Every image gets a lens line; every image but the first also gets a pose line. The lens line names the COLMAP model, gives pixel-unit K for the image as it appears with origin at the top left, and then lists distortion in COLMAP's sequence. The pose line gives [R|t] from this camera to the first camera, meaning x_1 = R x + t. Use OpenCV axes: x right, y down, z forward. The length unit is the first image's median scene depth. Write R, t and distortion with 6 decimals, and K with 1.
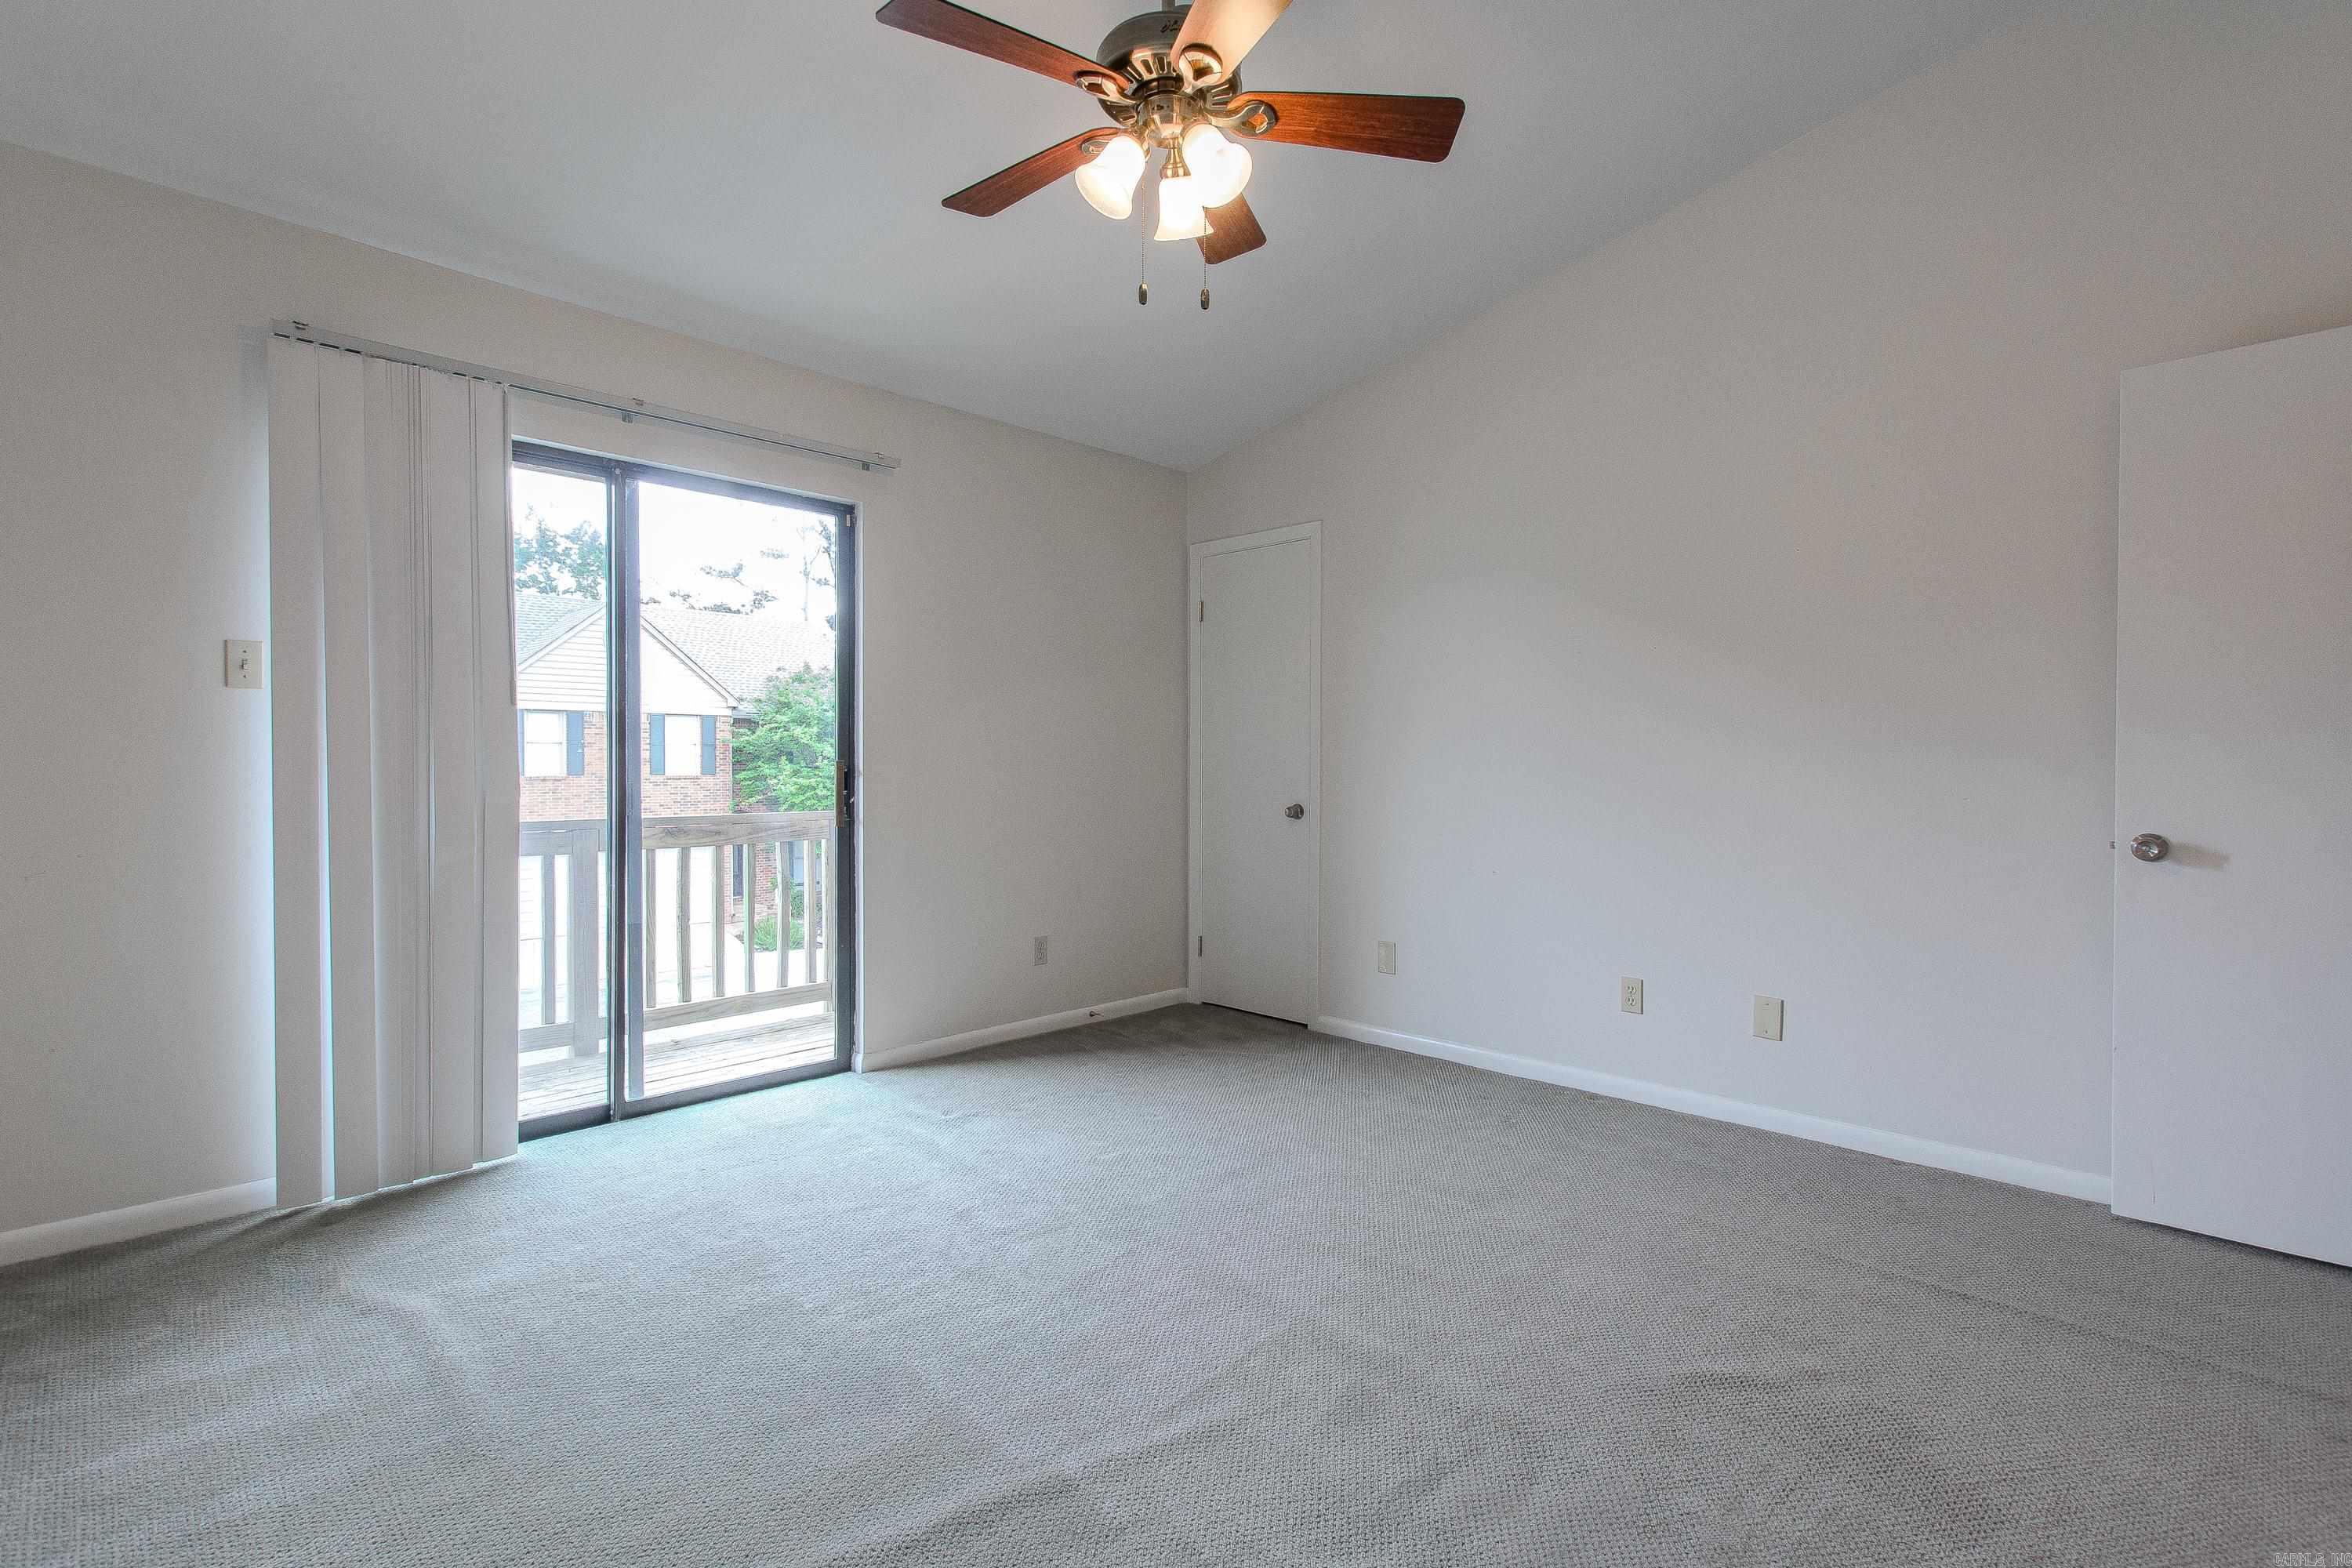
lens RADIAL K [[1041.8, 0, 1194.1], [0, 1041.8, 778.6], [0, 0, 1]] dist [0.003867, 0.000247]
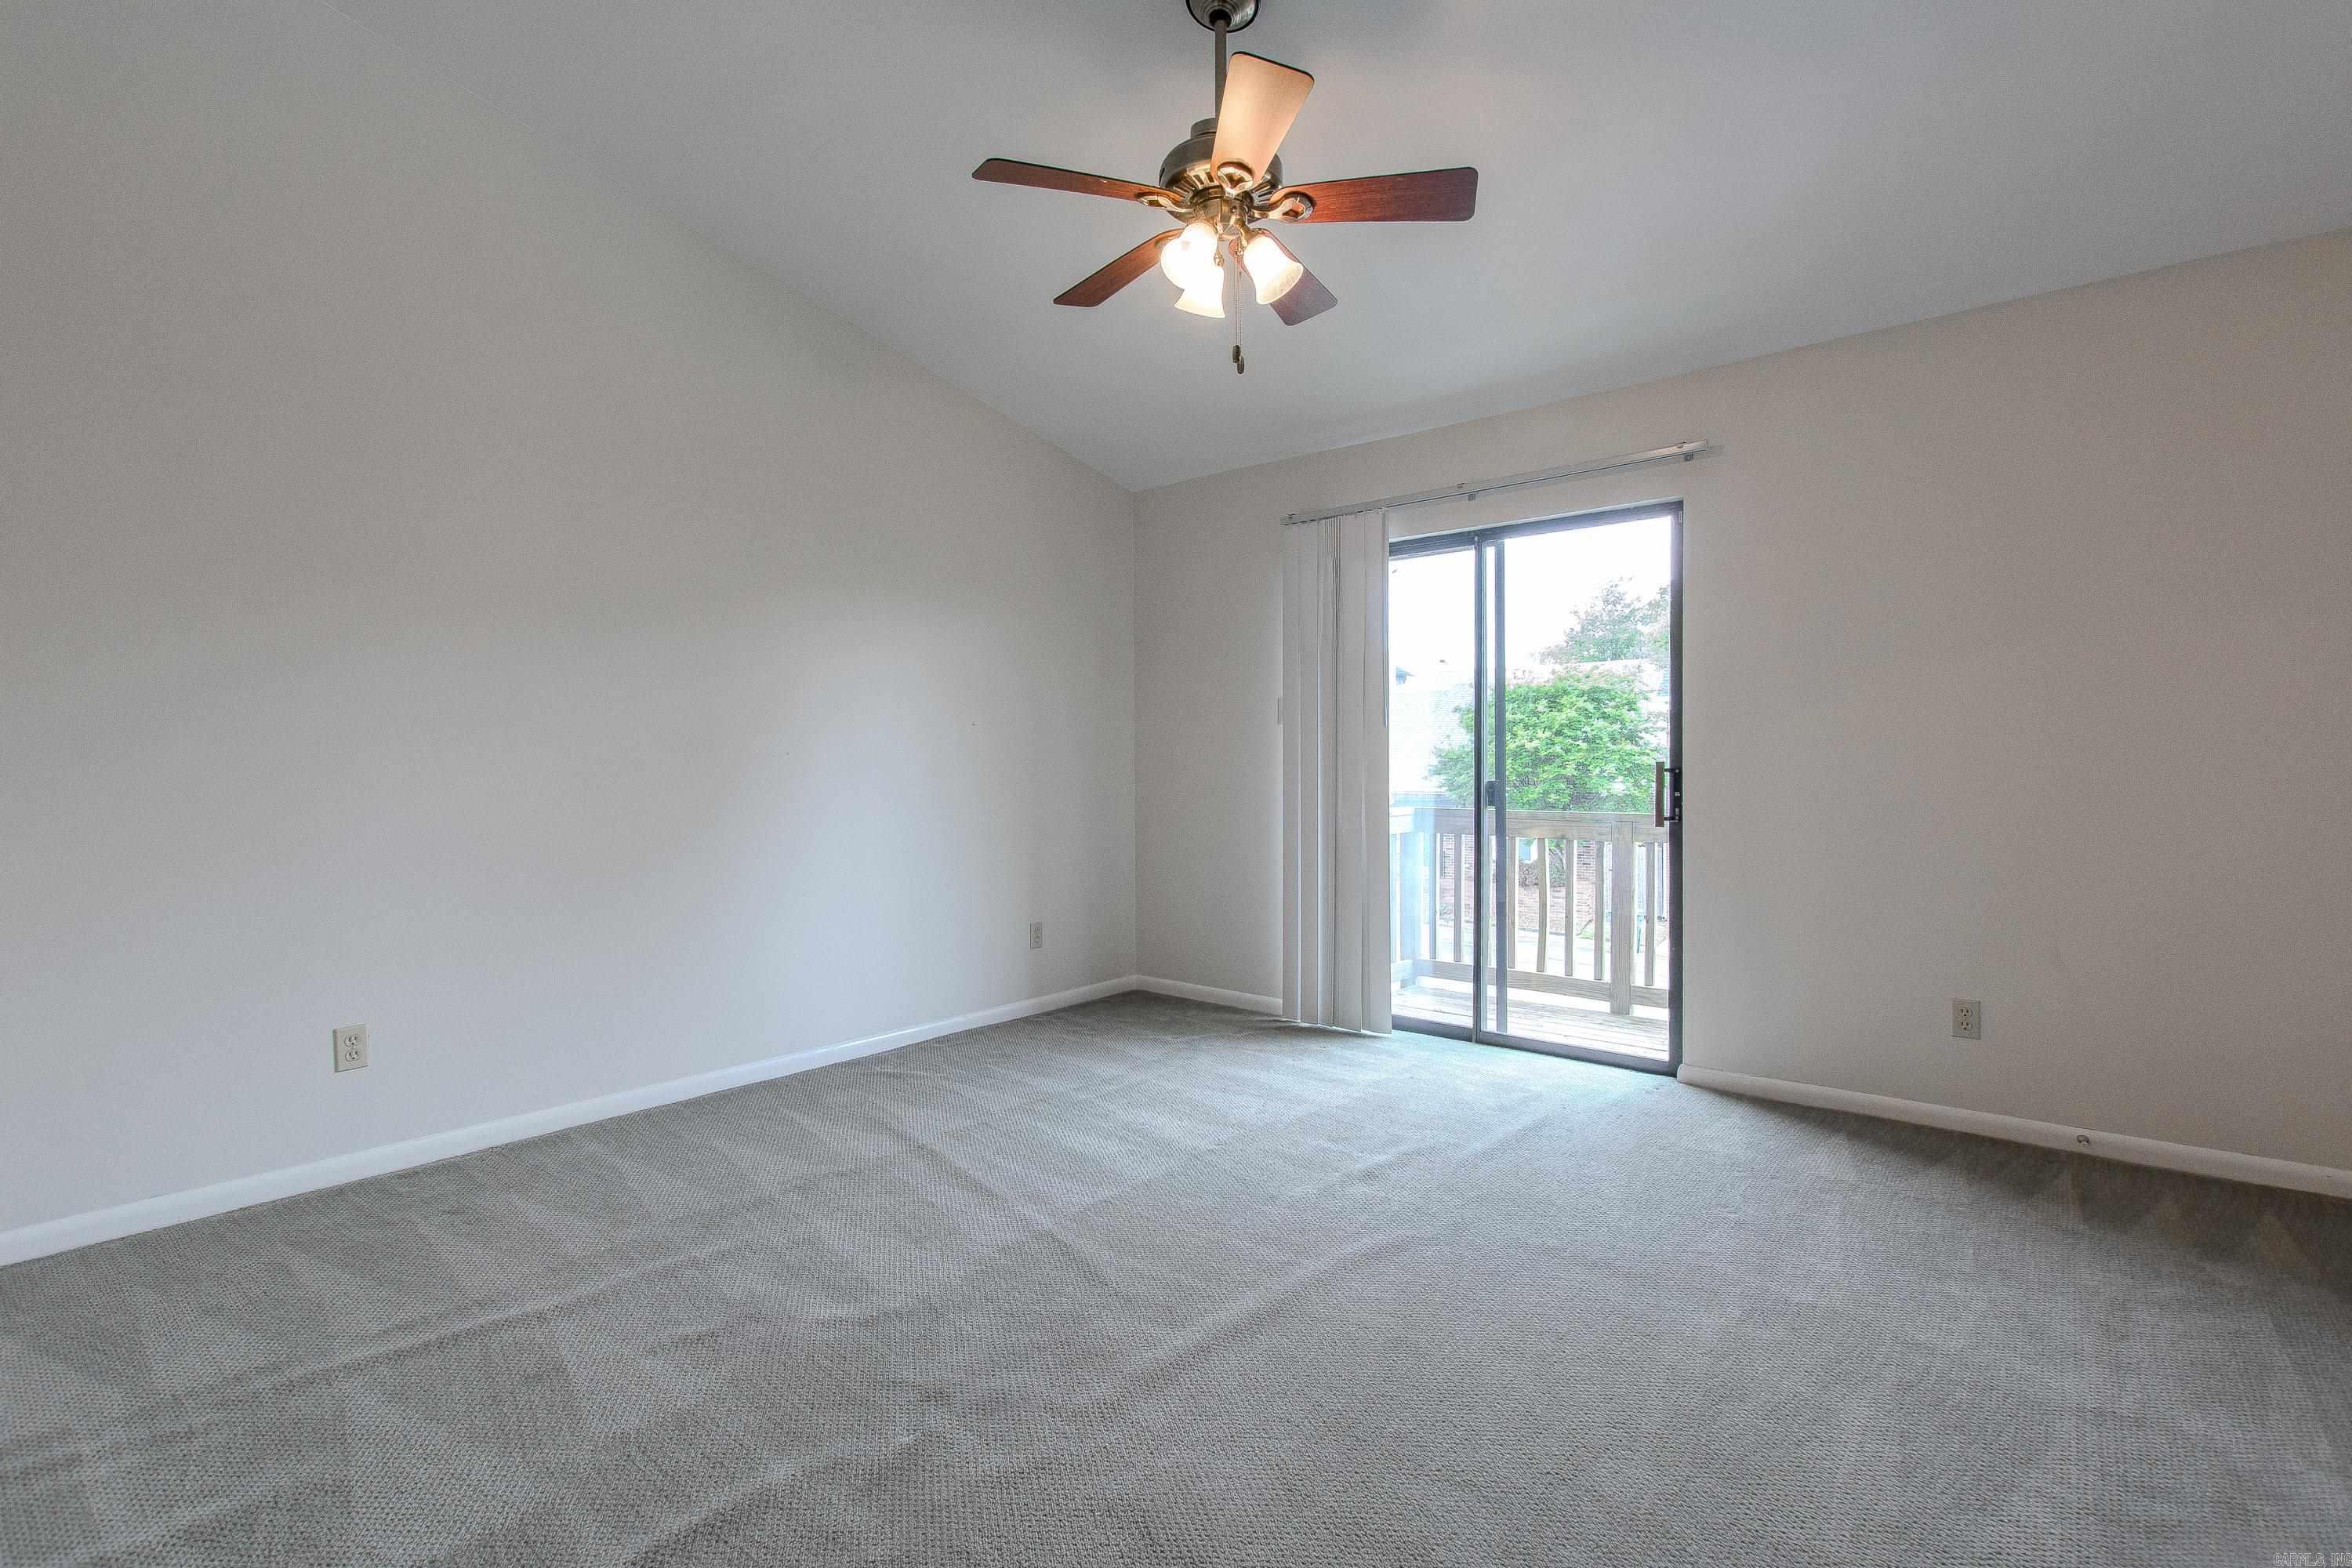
lens RADIAL K [[1041.8, 0, 1194.1], [0, 1041.8, 778.6], [0, 0, 1]] dist [0.003867, 0.000247]
pose [[0.133897, 0.009592, -0.990949, 0.649856], [-0.009396, 0.999920, 0.008409, -0.006468], [0.990951, 0.008185, 0.133976, 0.466363]]
